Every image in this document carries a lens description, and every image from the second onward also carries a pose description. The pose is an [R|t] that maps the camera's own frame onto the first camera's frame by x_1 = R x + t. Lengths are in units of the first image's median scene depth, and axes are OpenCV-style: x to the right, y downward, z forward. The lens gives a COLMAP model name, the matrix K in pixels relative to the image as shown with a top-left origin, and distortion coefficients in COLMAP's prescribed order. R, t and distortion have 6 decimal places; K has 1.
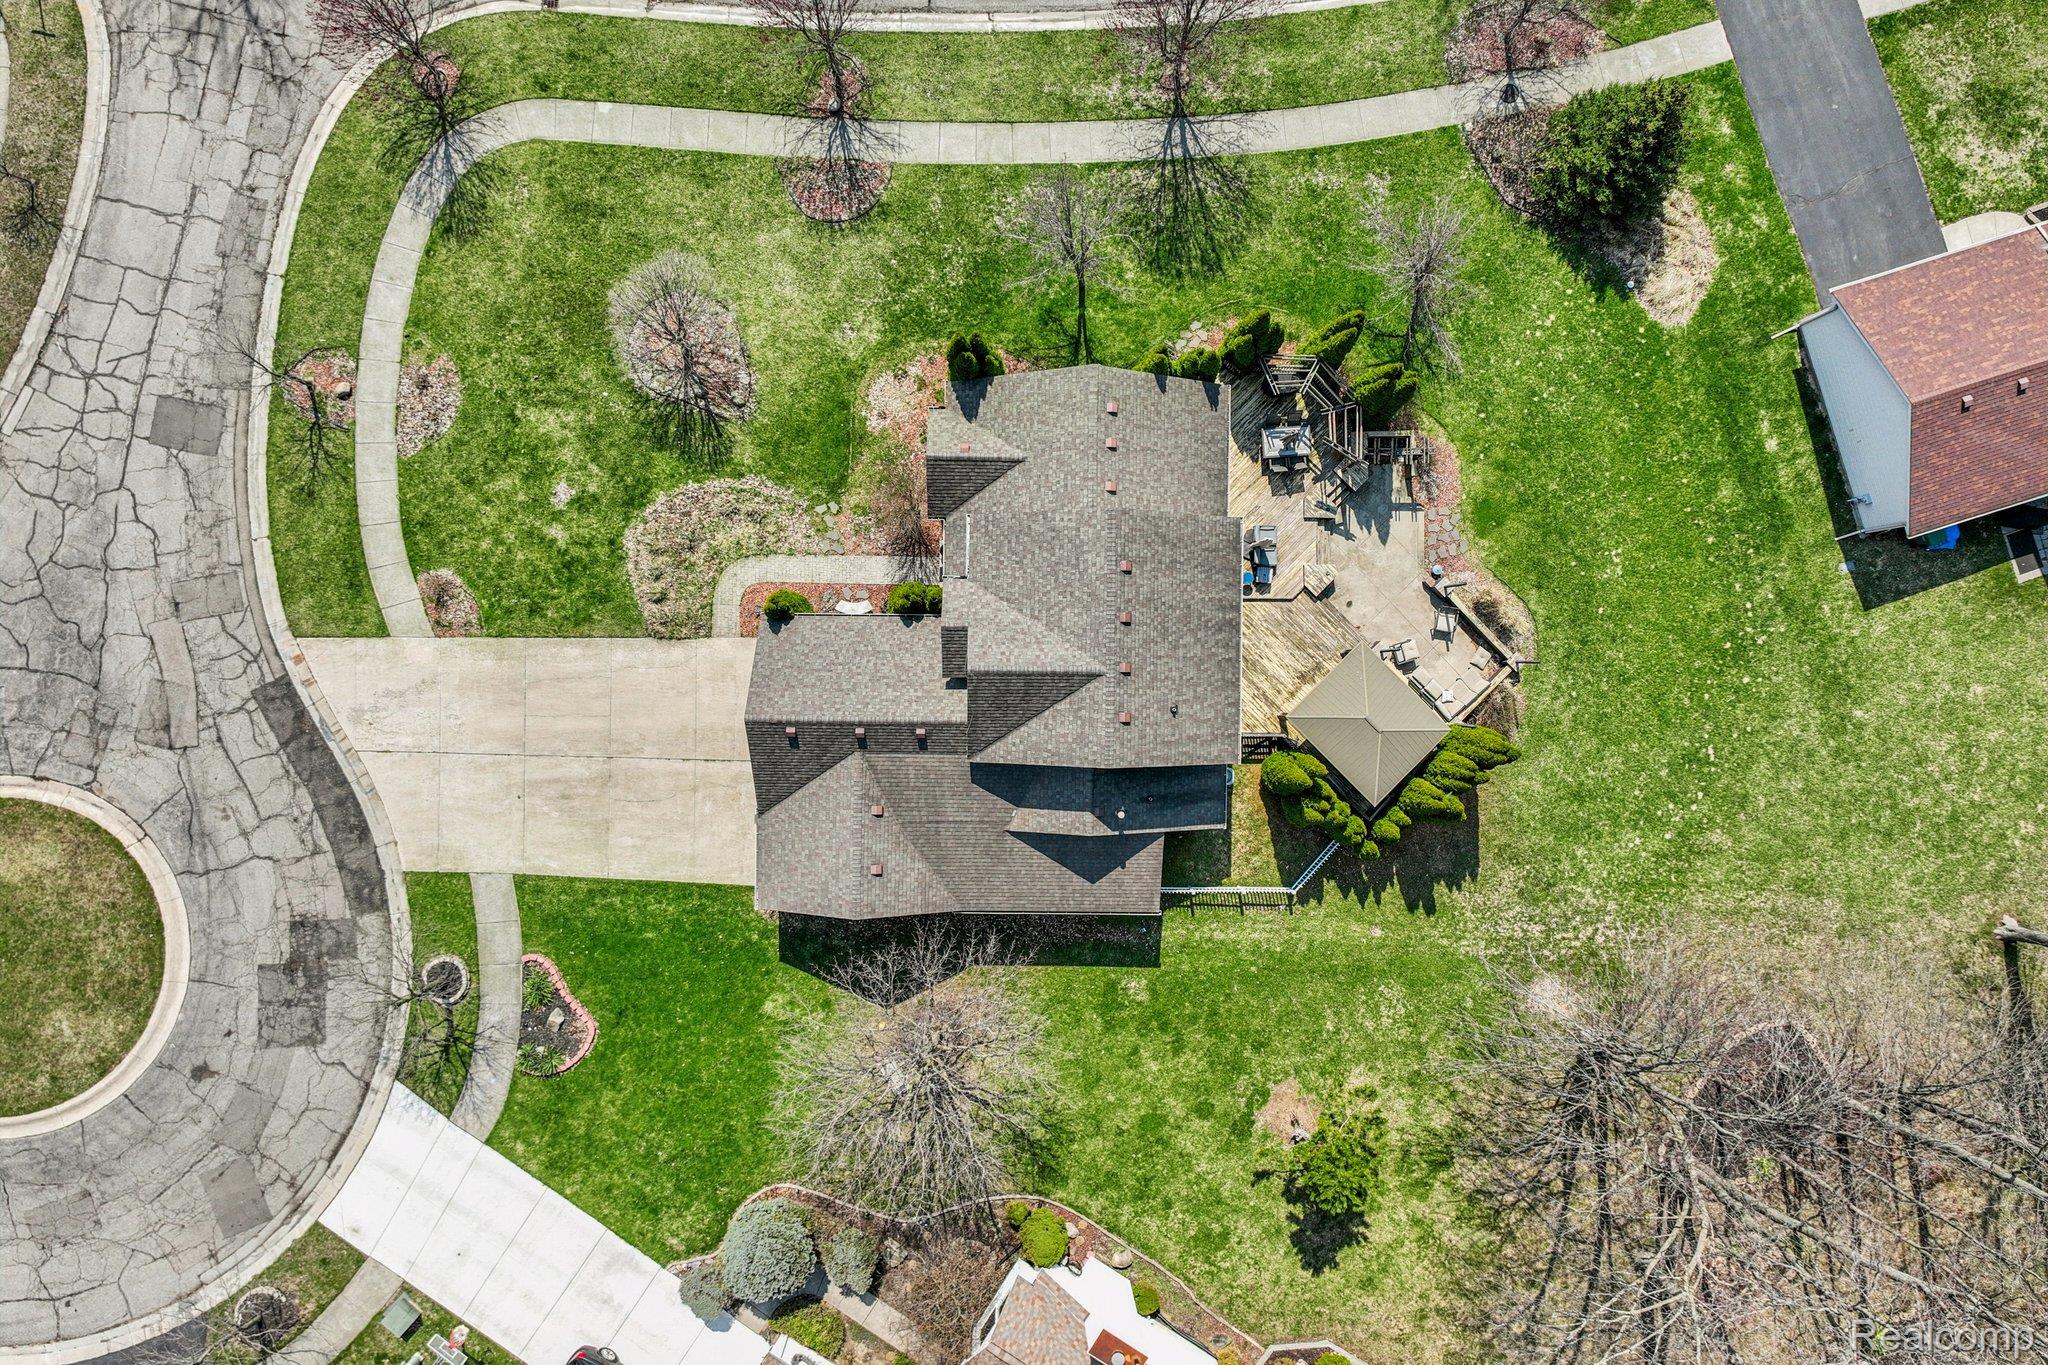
lens RADIAL K [[1443.8, 0, 1021.2], [0, 1443.8, 678.3], [0, 0, 1]] dist [0.002815, 0.010928]
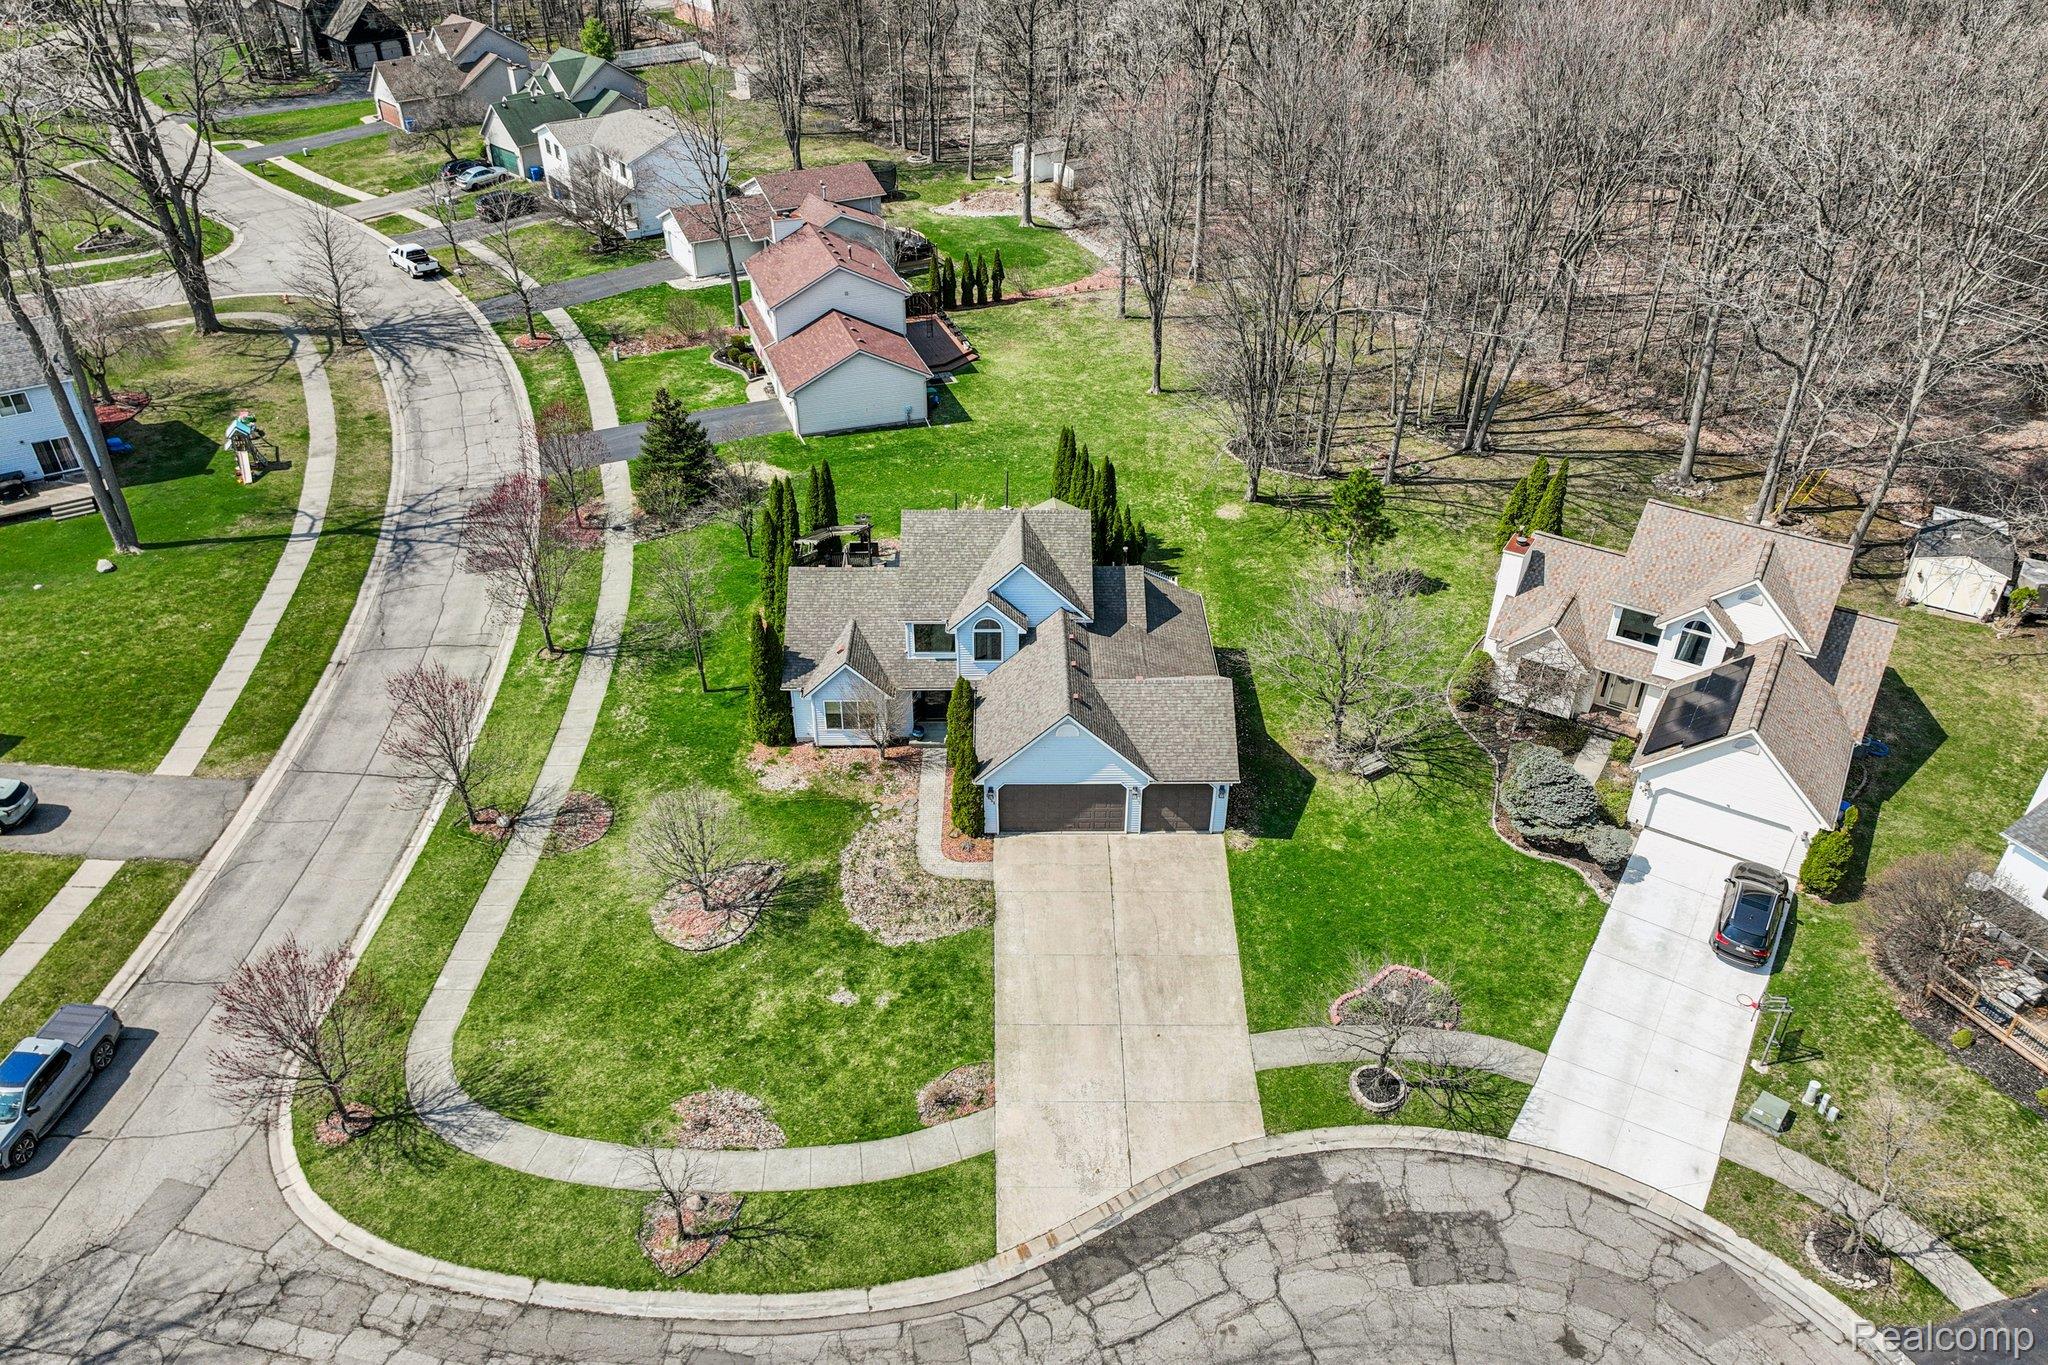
lens RADIAL K [[1443.8, 0, 1021.2], [0, 1443.8, 678.3], [0, 0, 1]] dist [0.002815, 0.010928]
pose [[-0.022078, -0.577124, 0.816358, -0.971042], [0.999710, -0.004888, 0.023581, -0.031733], [-0.009619, 0.816642, 0.577064, 0.278698]]
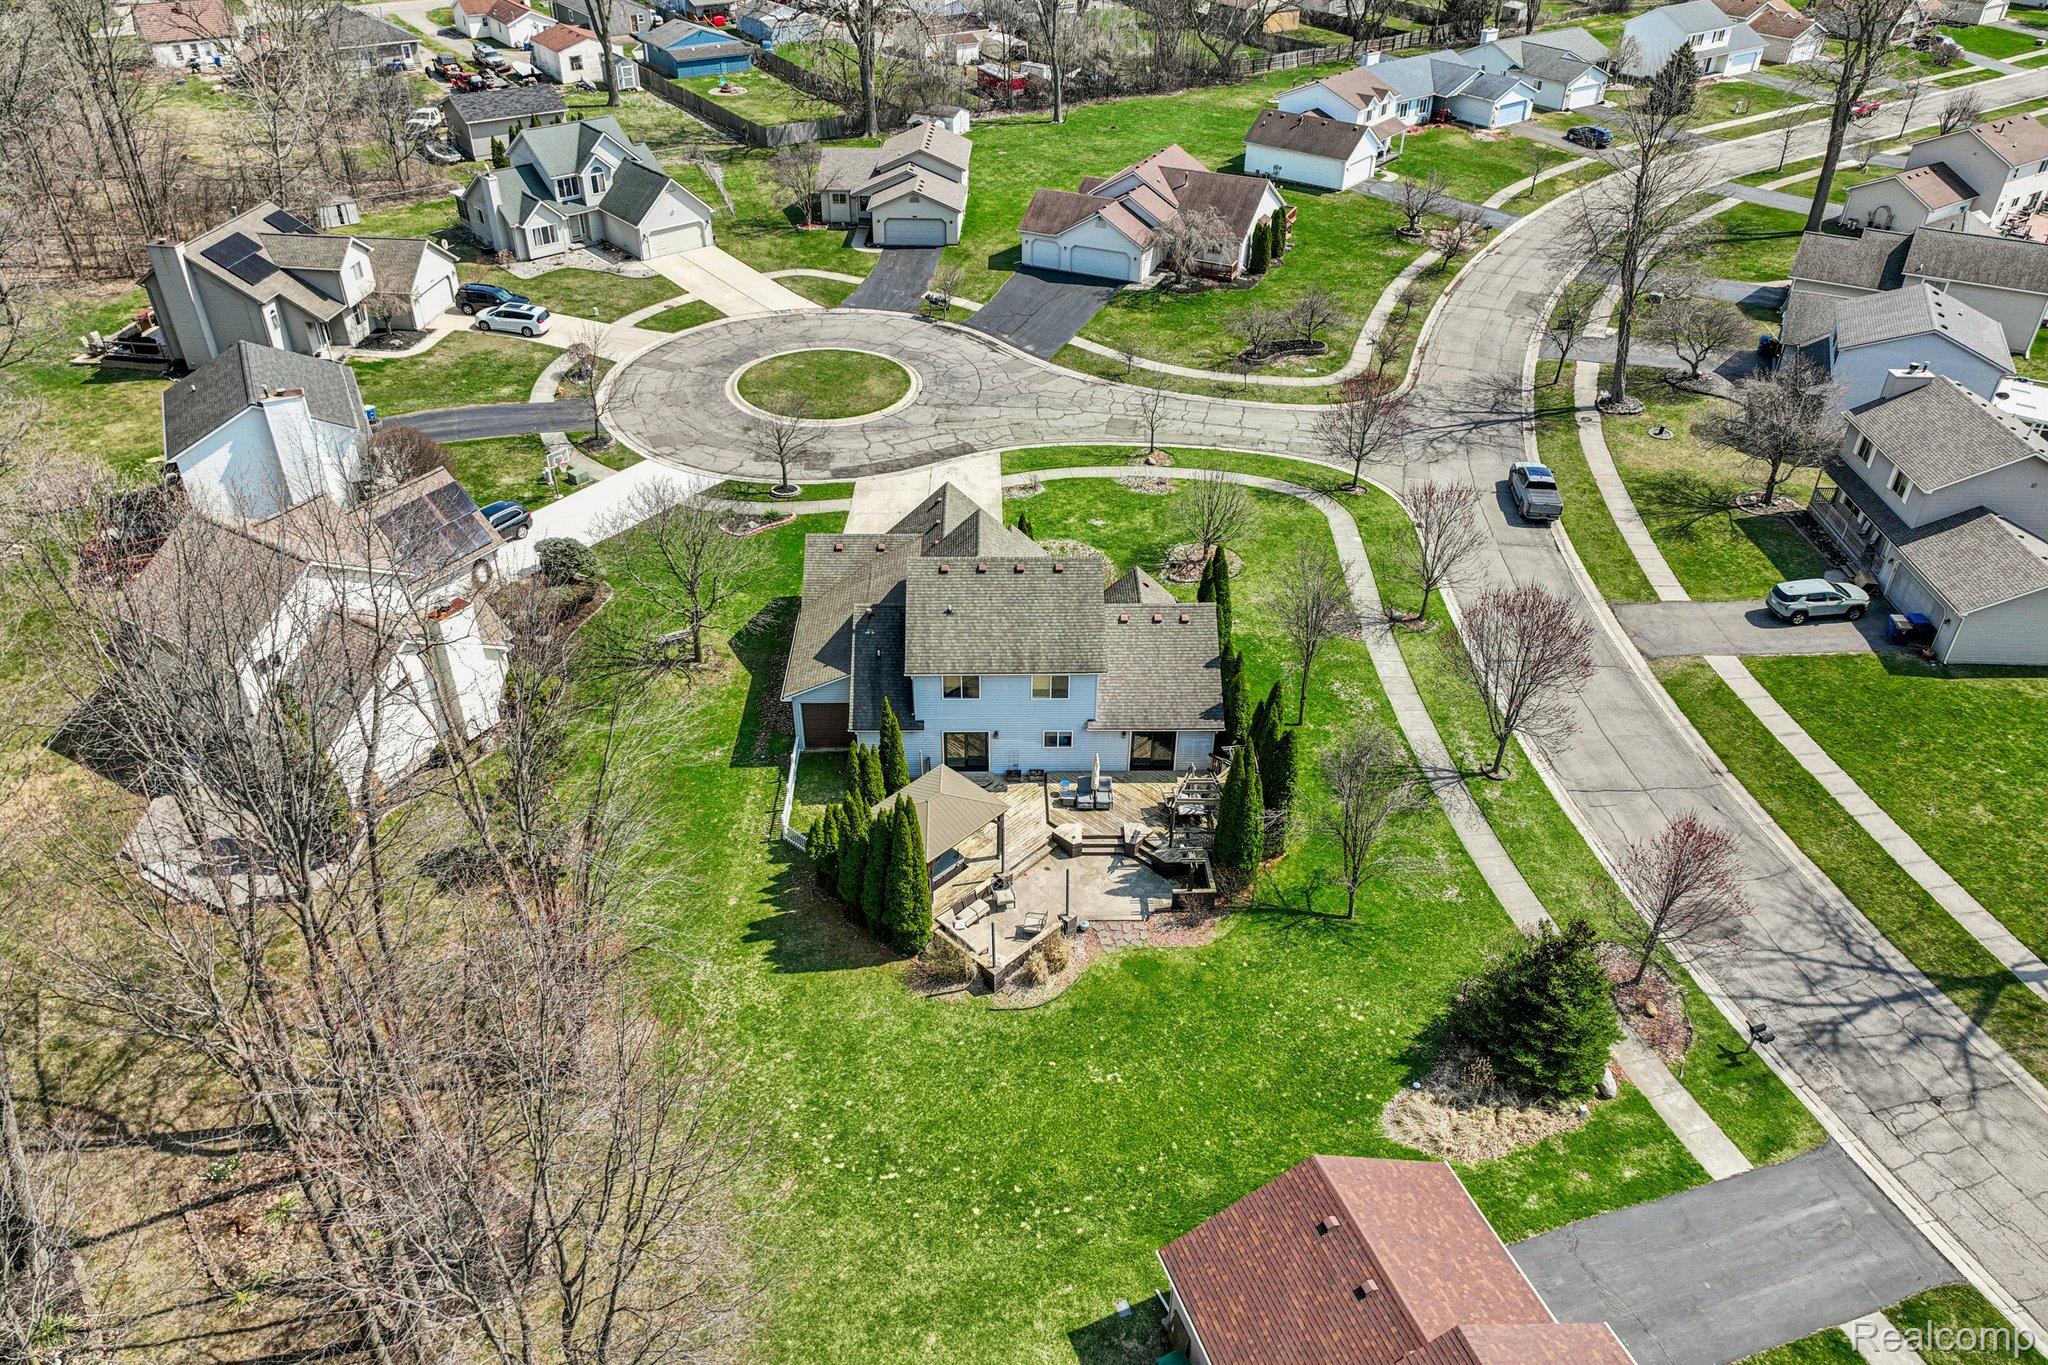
lens RADIAL K [[1443.8, 0, 1021.2], [0, 1443.8, 678.3], [0, 0, 1]] dist [0.002815, 0.010928]
pose [[0.026359, 0.548751, -0.835570, 1.038996], [-0.999652, 0.013317, -0.022789, -0.009797], [-0.001378, 0.835880, 0.548911, 0.300971]]
